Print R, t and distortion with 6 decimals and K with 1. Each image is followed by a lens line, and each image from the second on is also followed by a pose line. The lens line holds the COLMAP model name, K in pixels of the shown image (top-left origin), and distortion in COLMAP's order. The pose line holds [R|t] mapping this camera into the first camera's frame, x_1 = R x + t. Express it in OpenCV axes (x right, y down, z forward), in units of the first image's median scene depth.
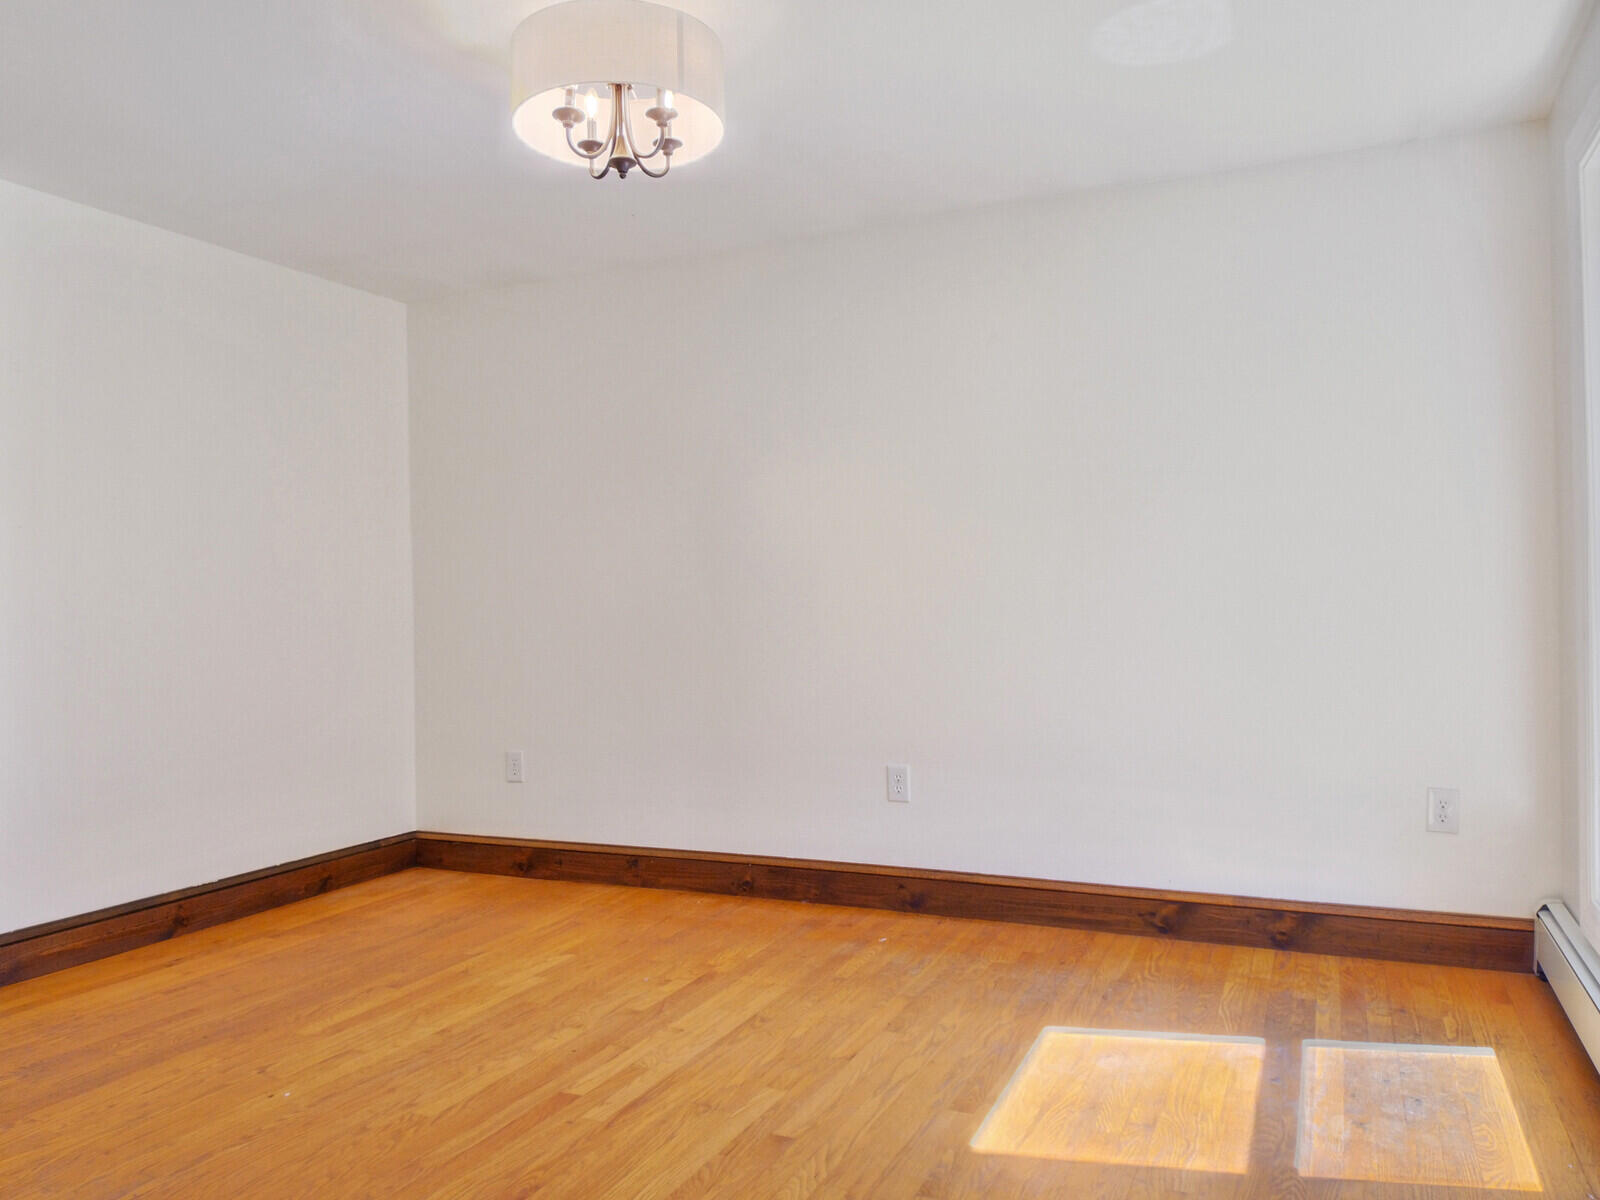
lens RADIAL K [[1167.6, 0, 807.4], [0, 1167.6, 609.2], [0, 0, 1]] dist [0.027823, -0.063371]
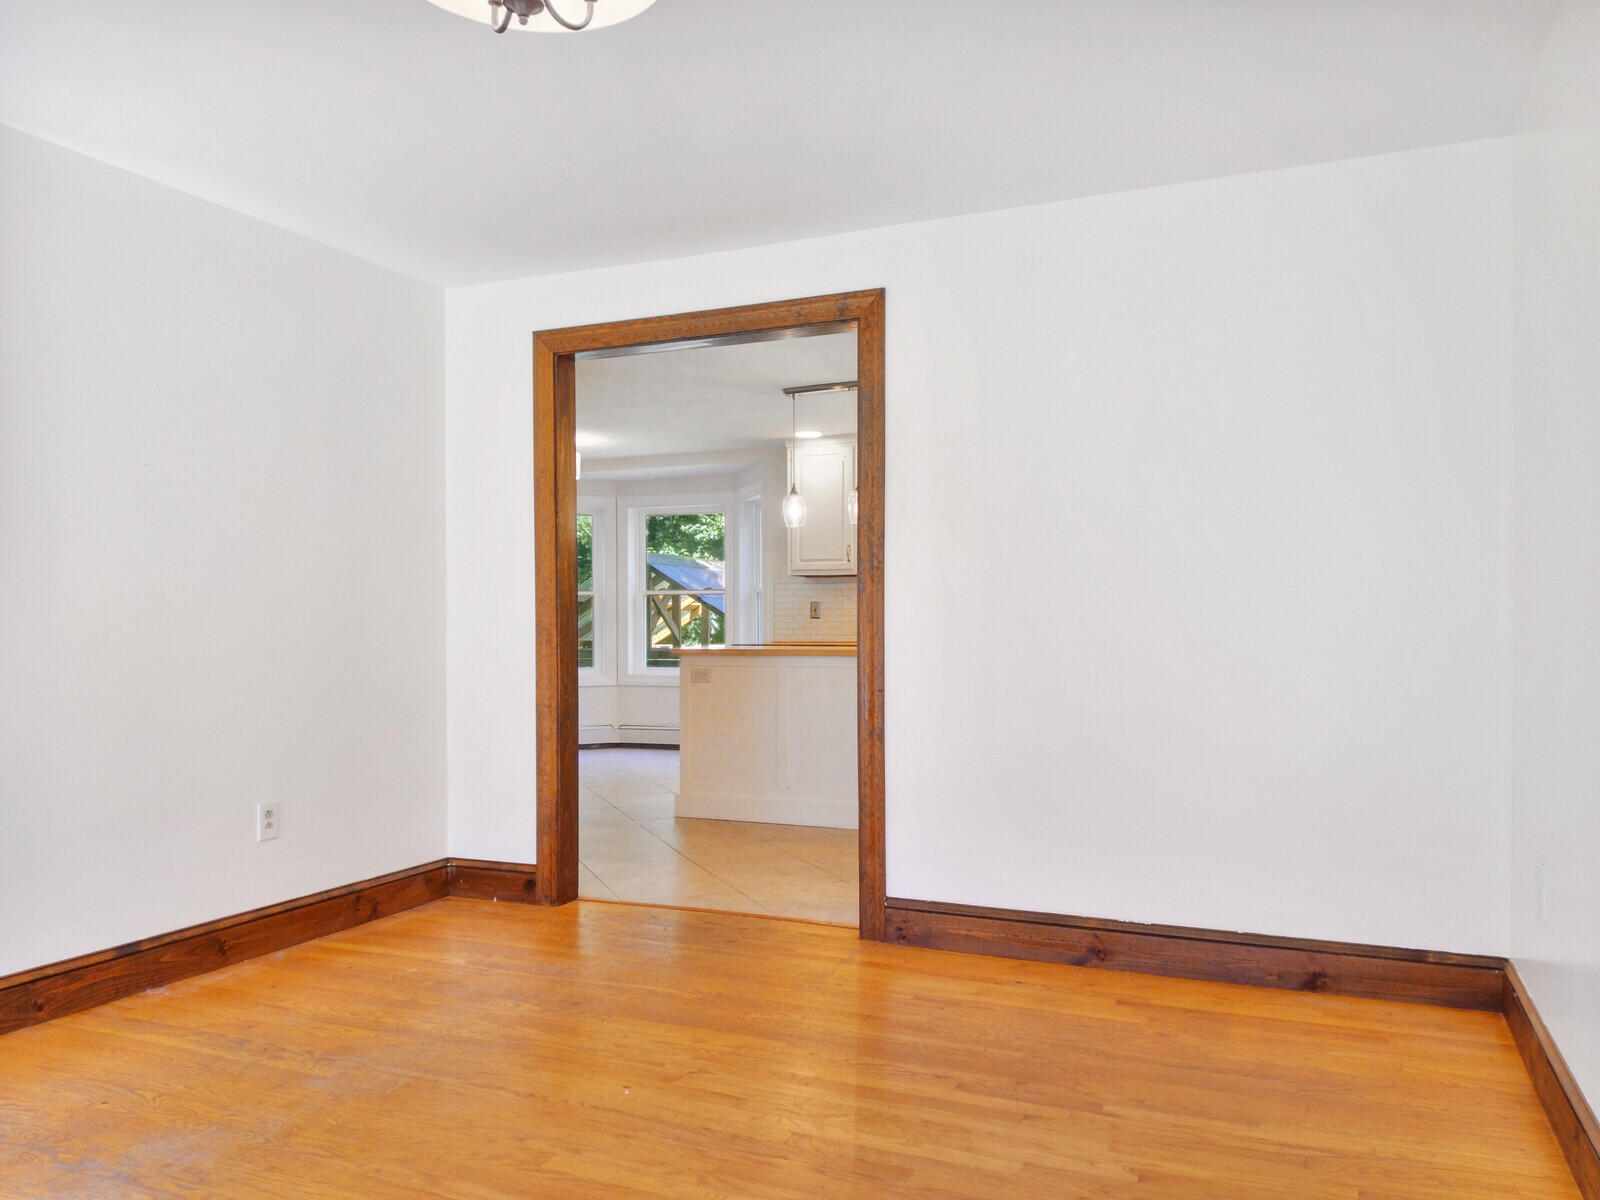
lens RADIAL K [[1167.6, 0, 807.4], [0, 1167.6, 609.2], [0, 0, 1]] dist [0.027823, -0.063371]
pose [[0.010026, -0.001115, -0.999949, 0.398945], [-0.004014, 0.999991, -0.001155, 0.000587], [0.999942, 0.004026, 0.010021, 0.808347]]
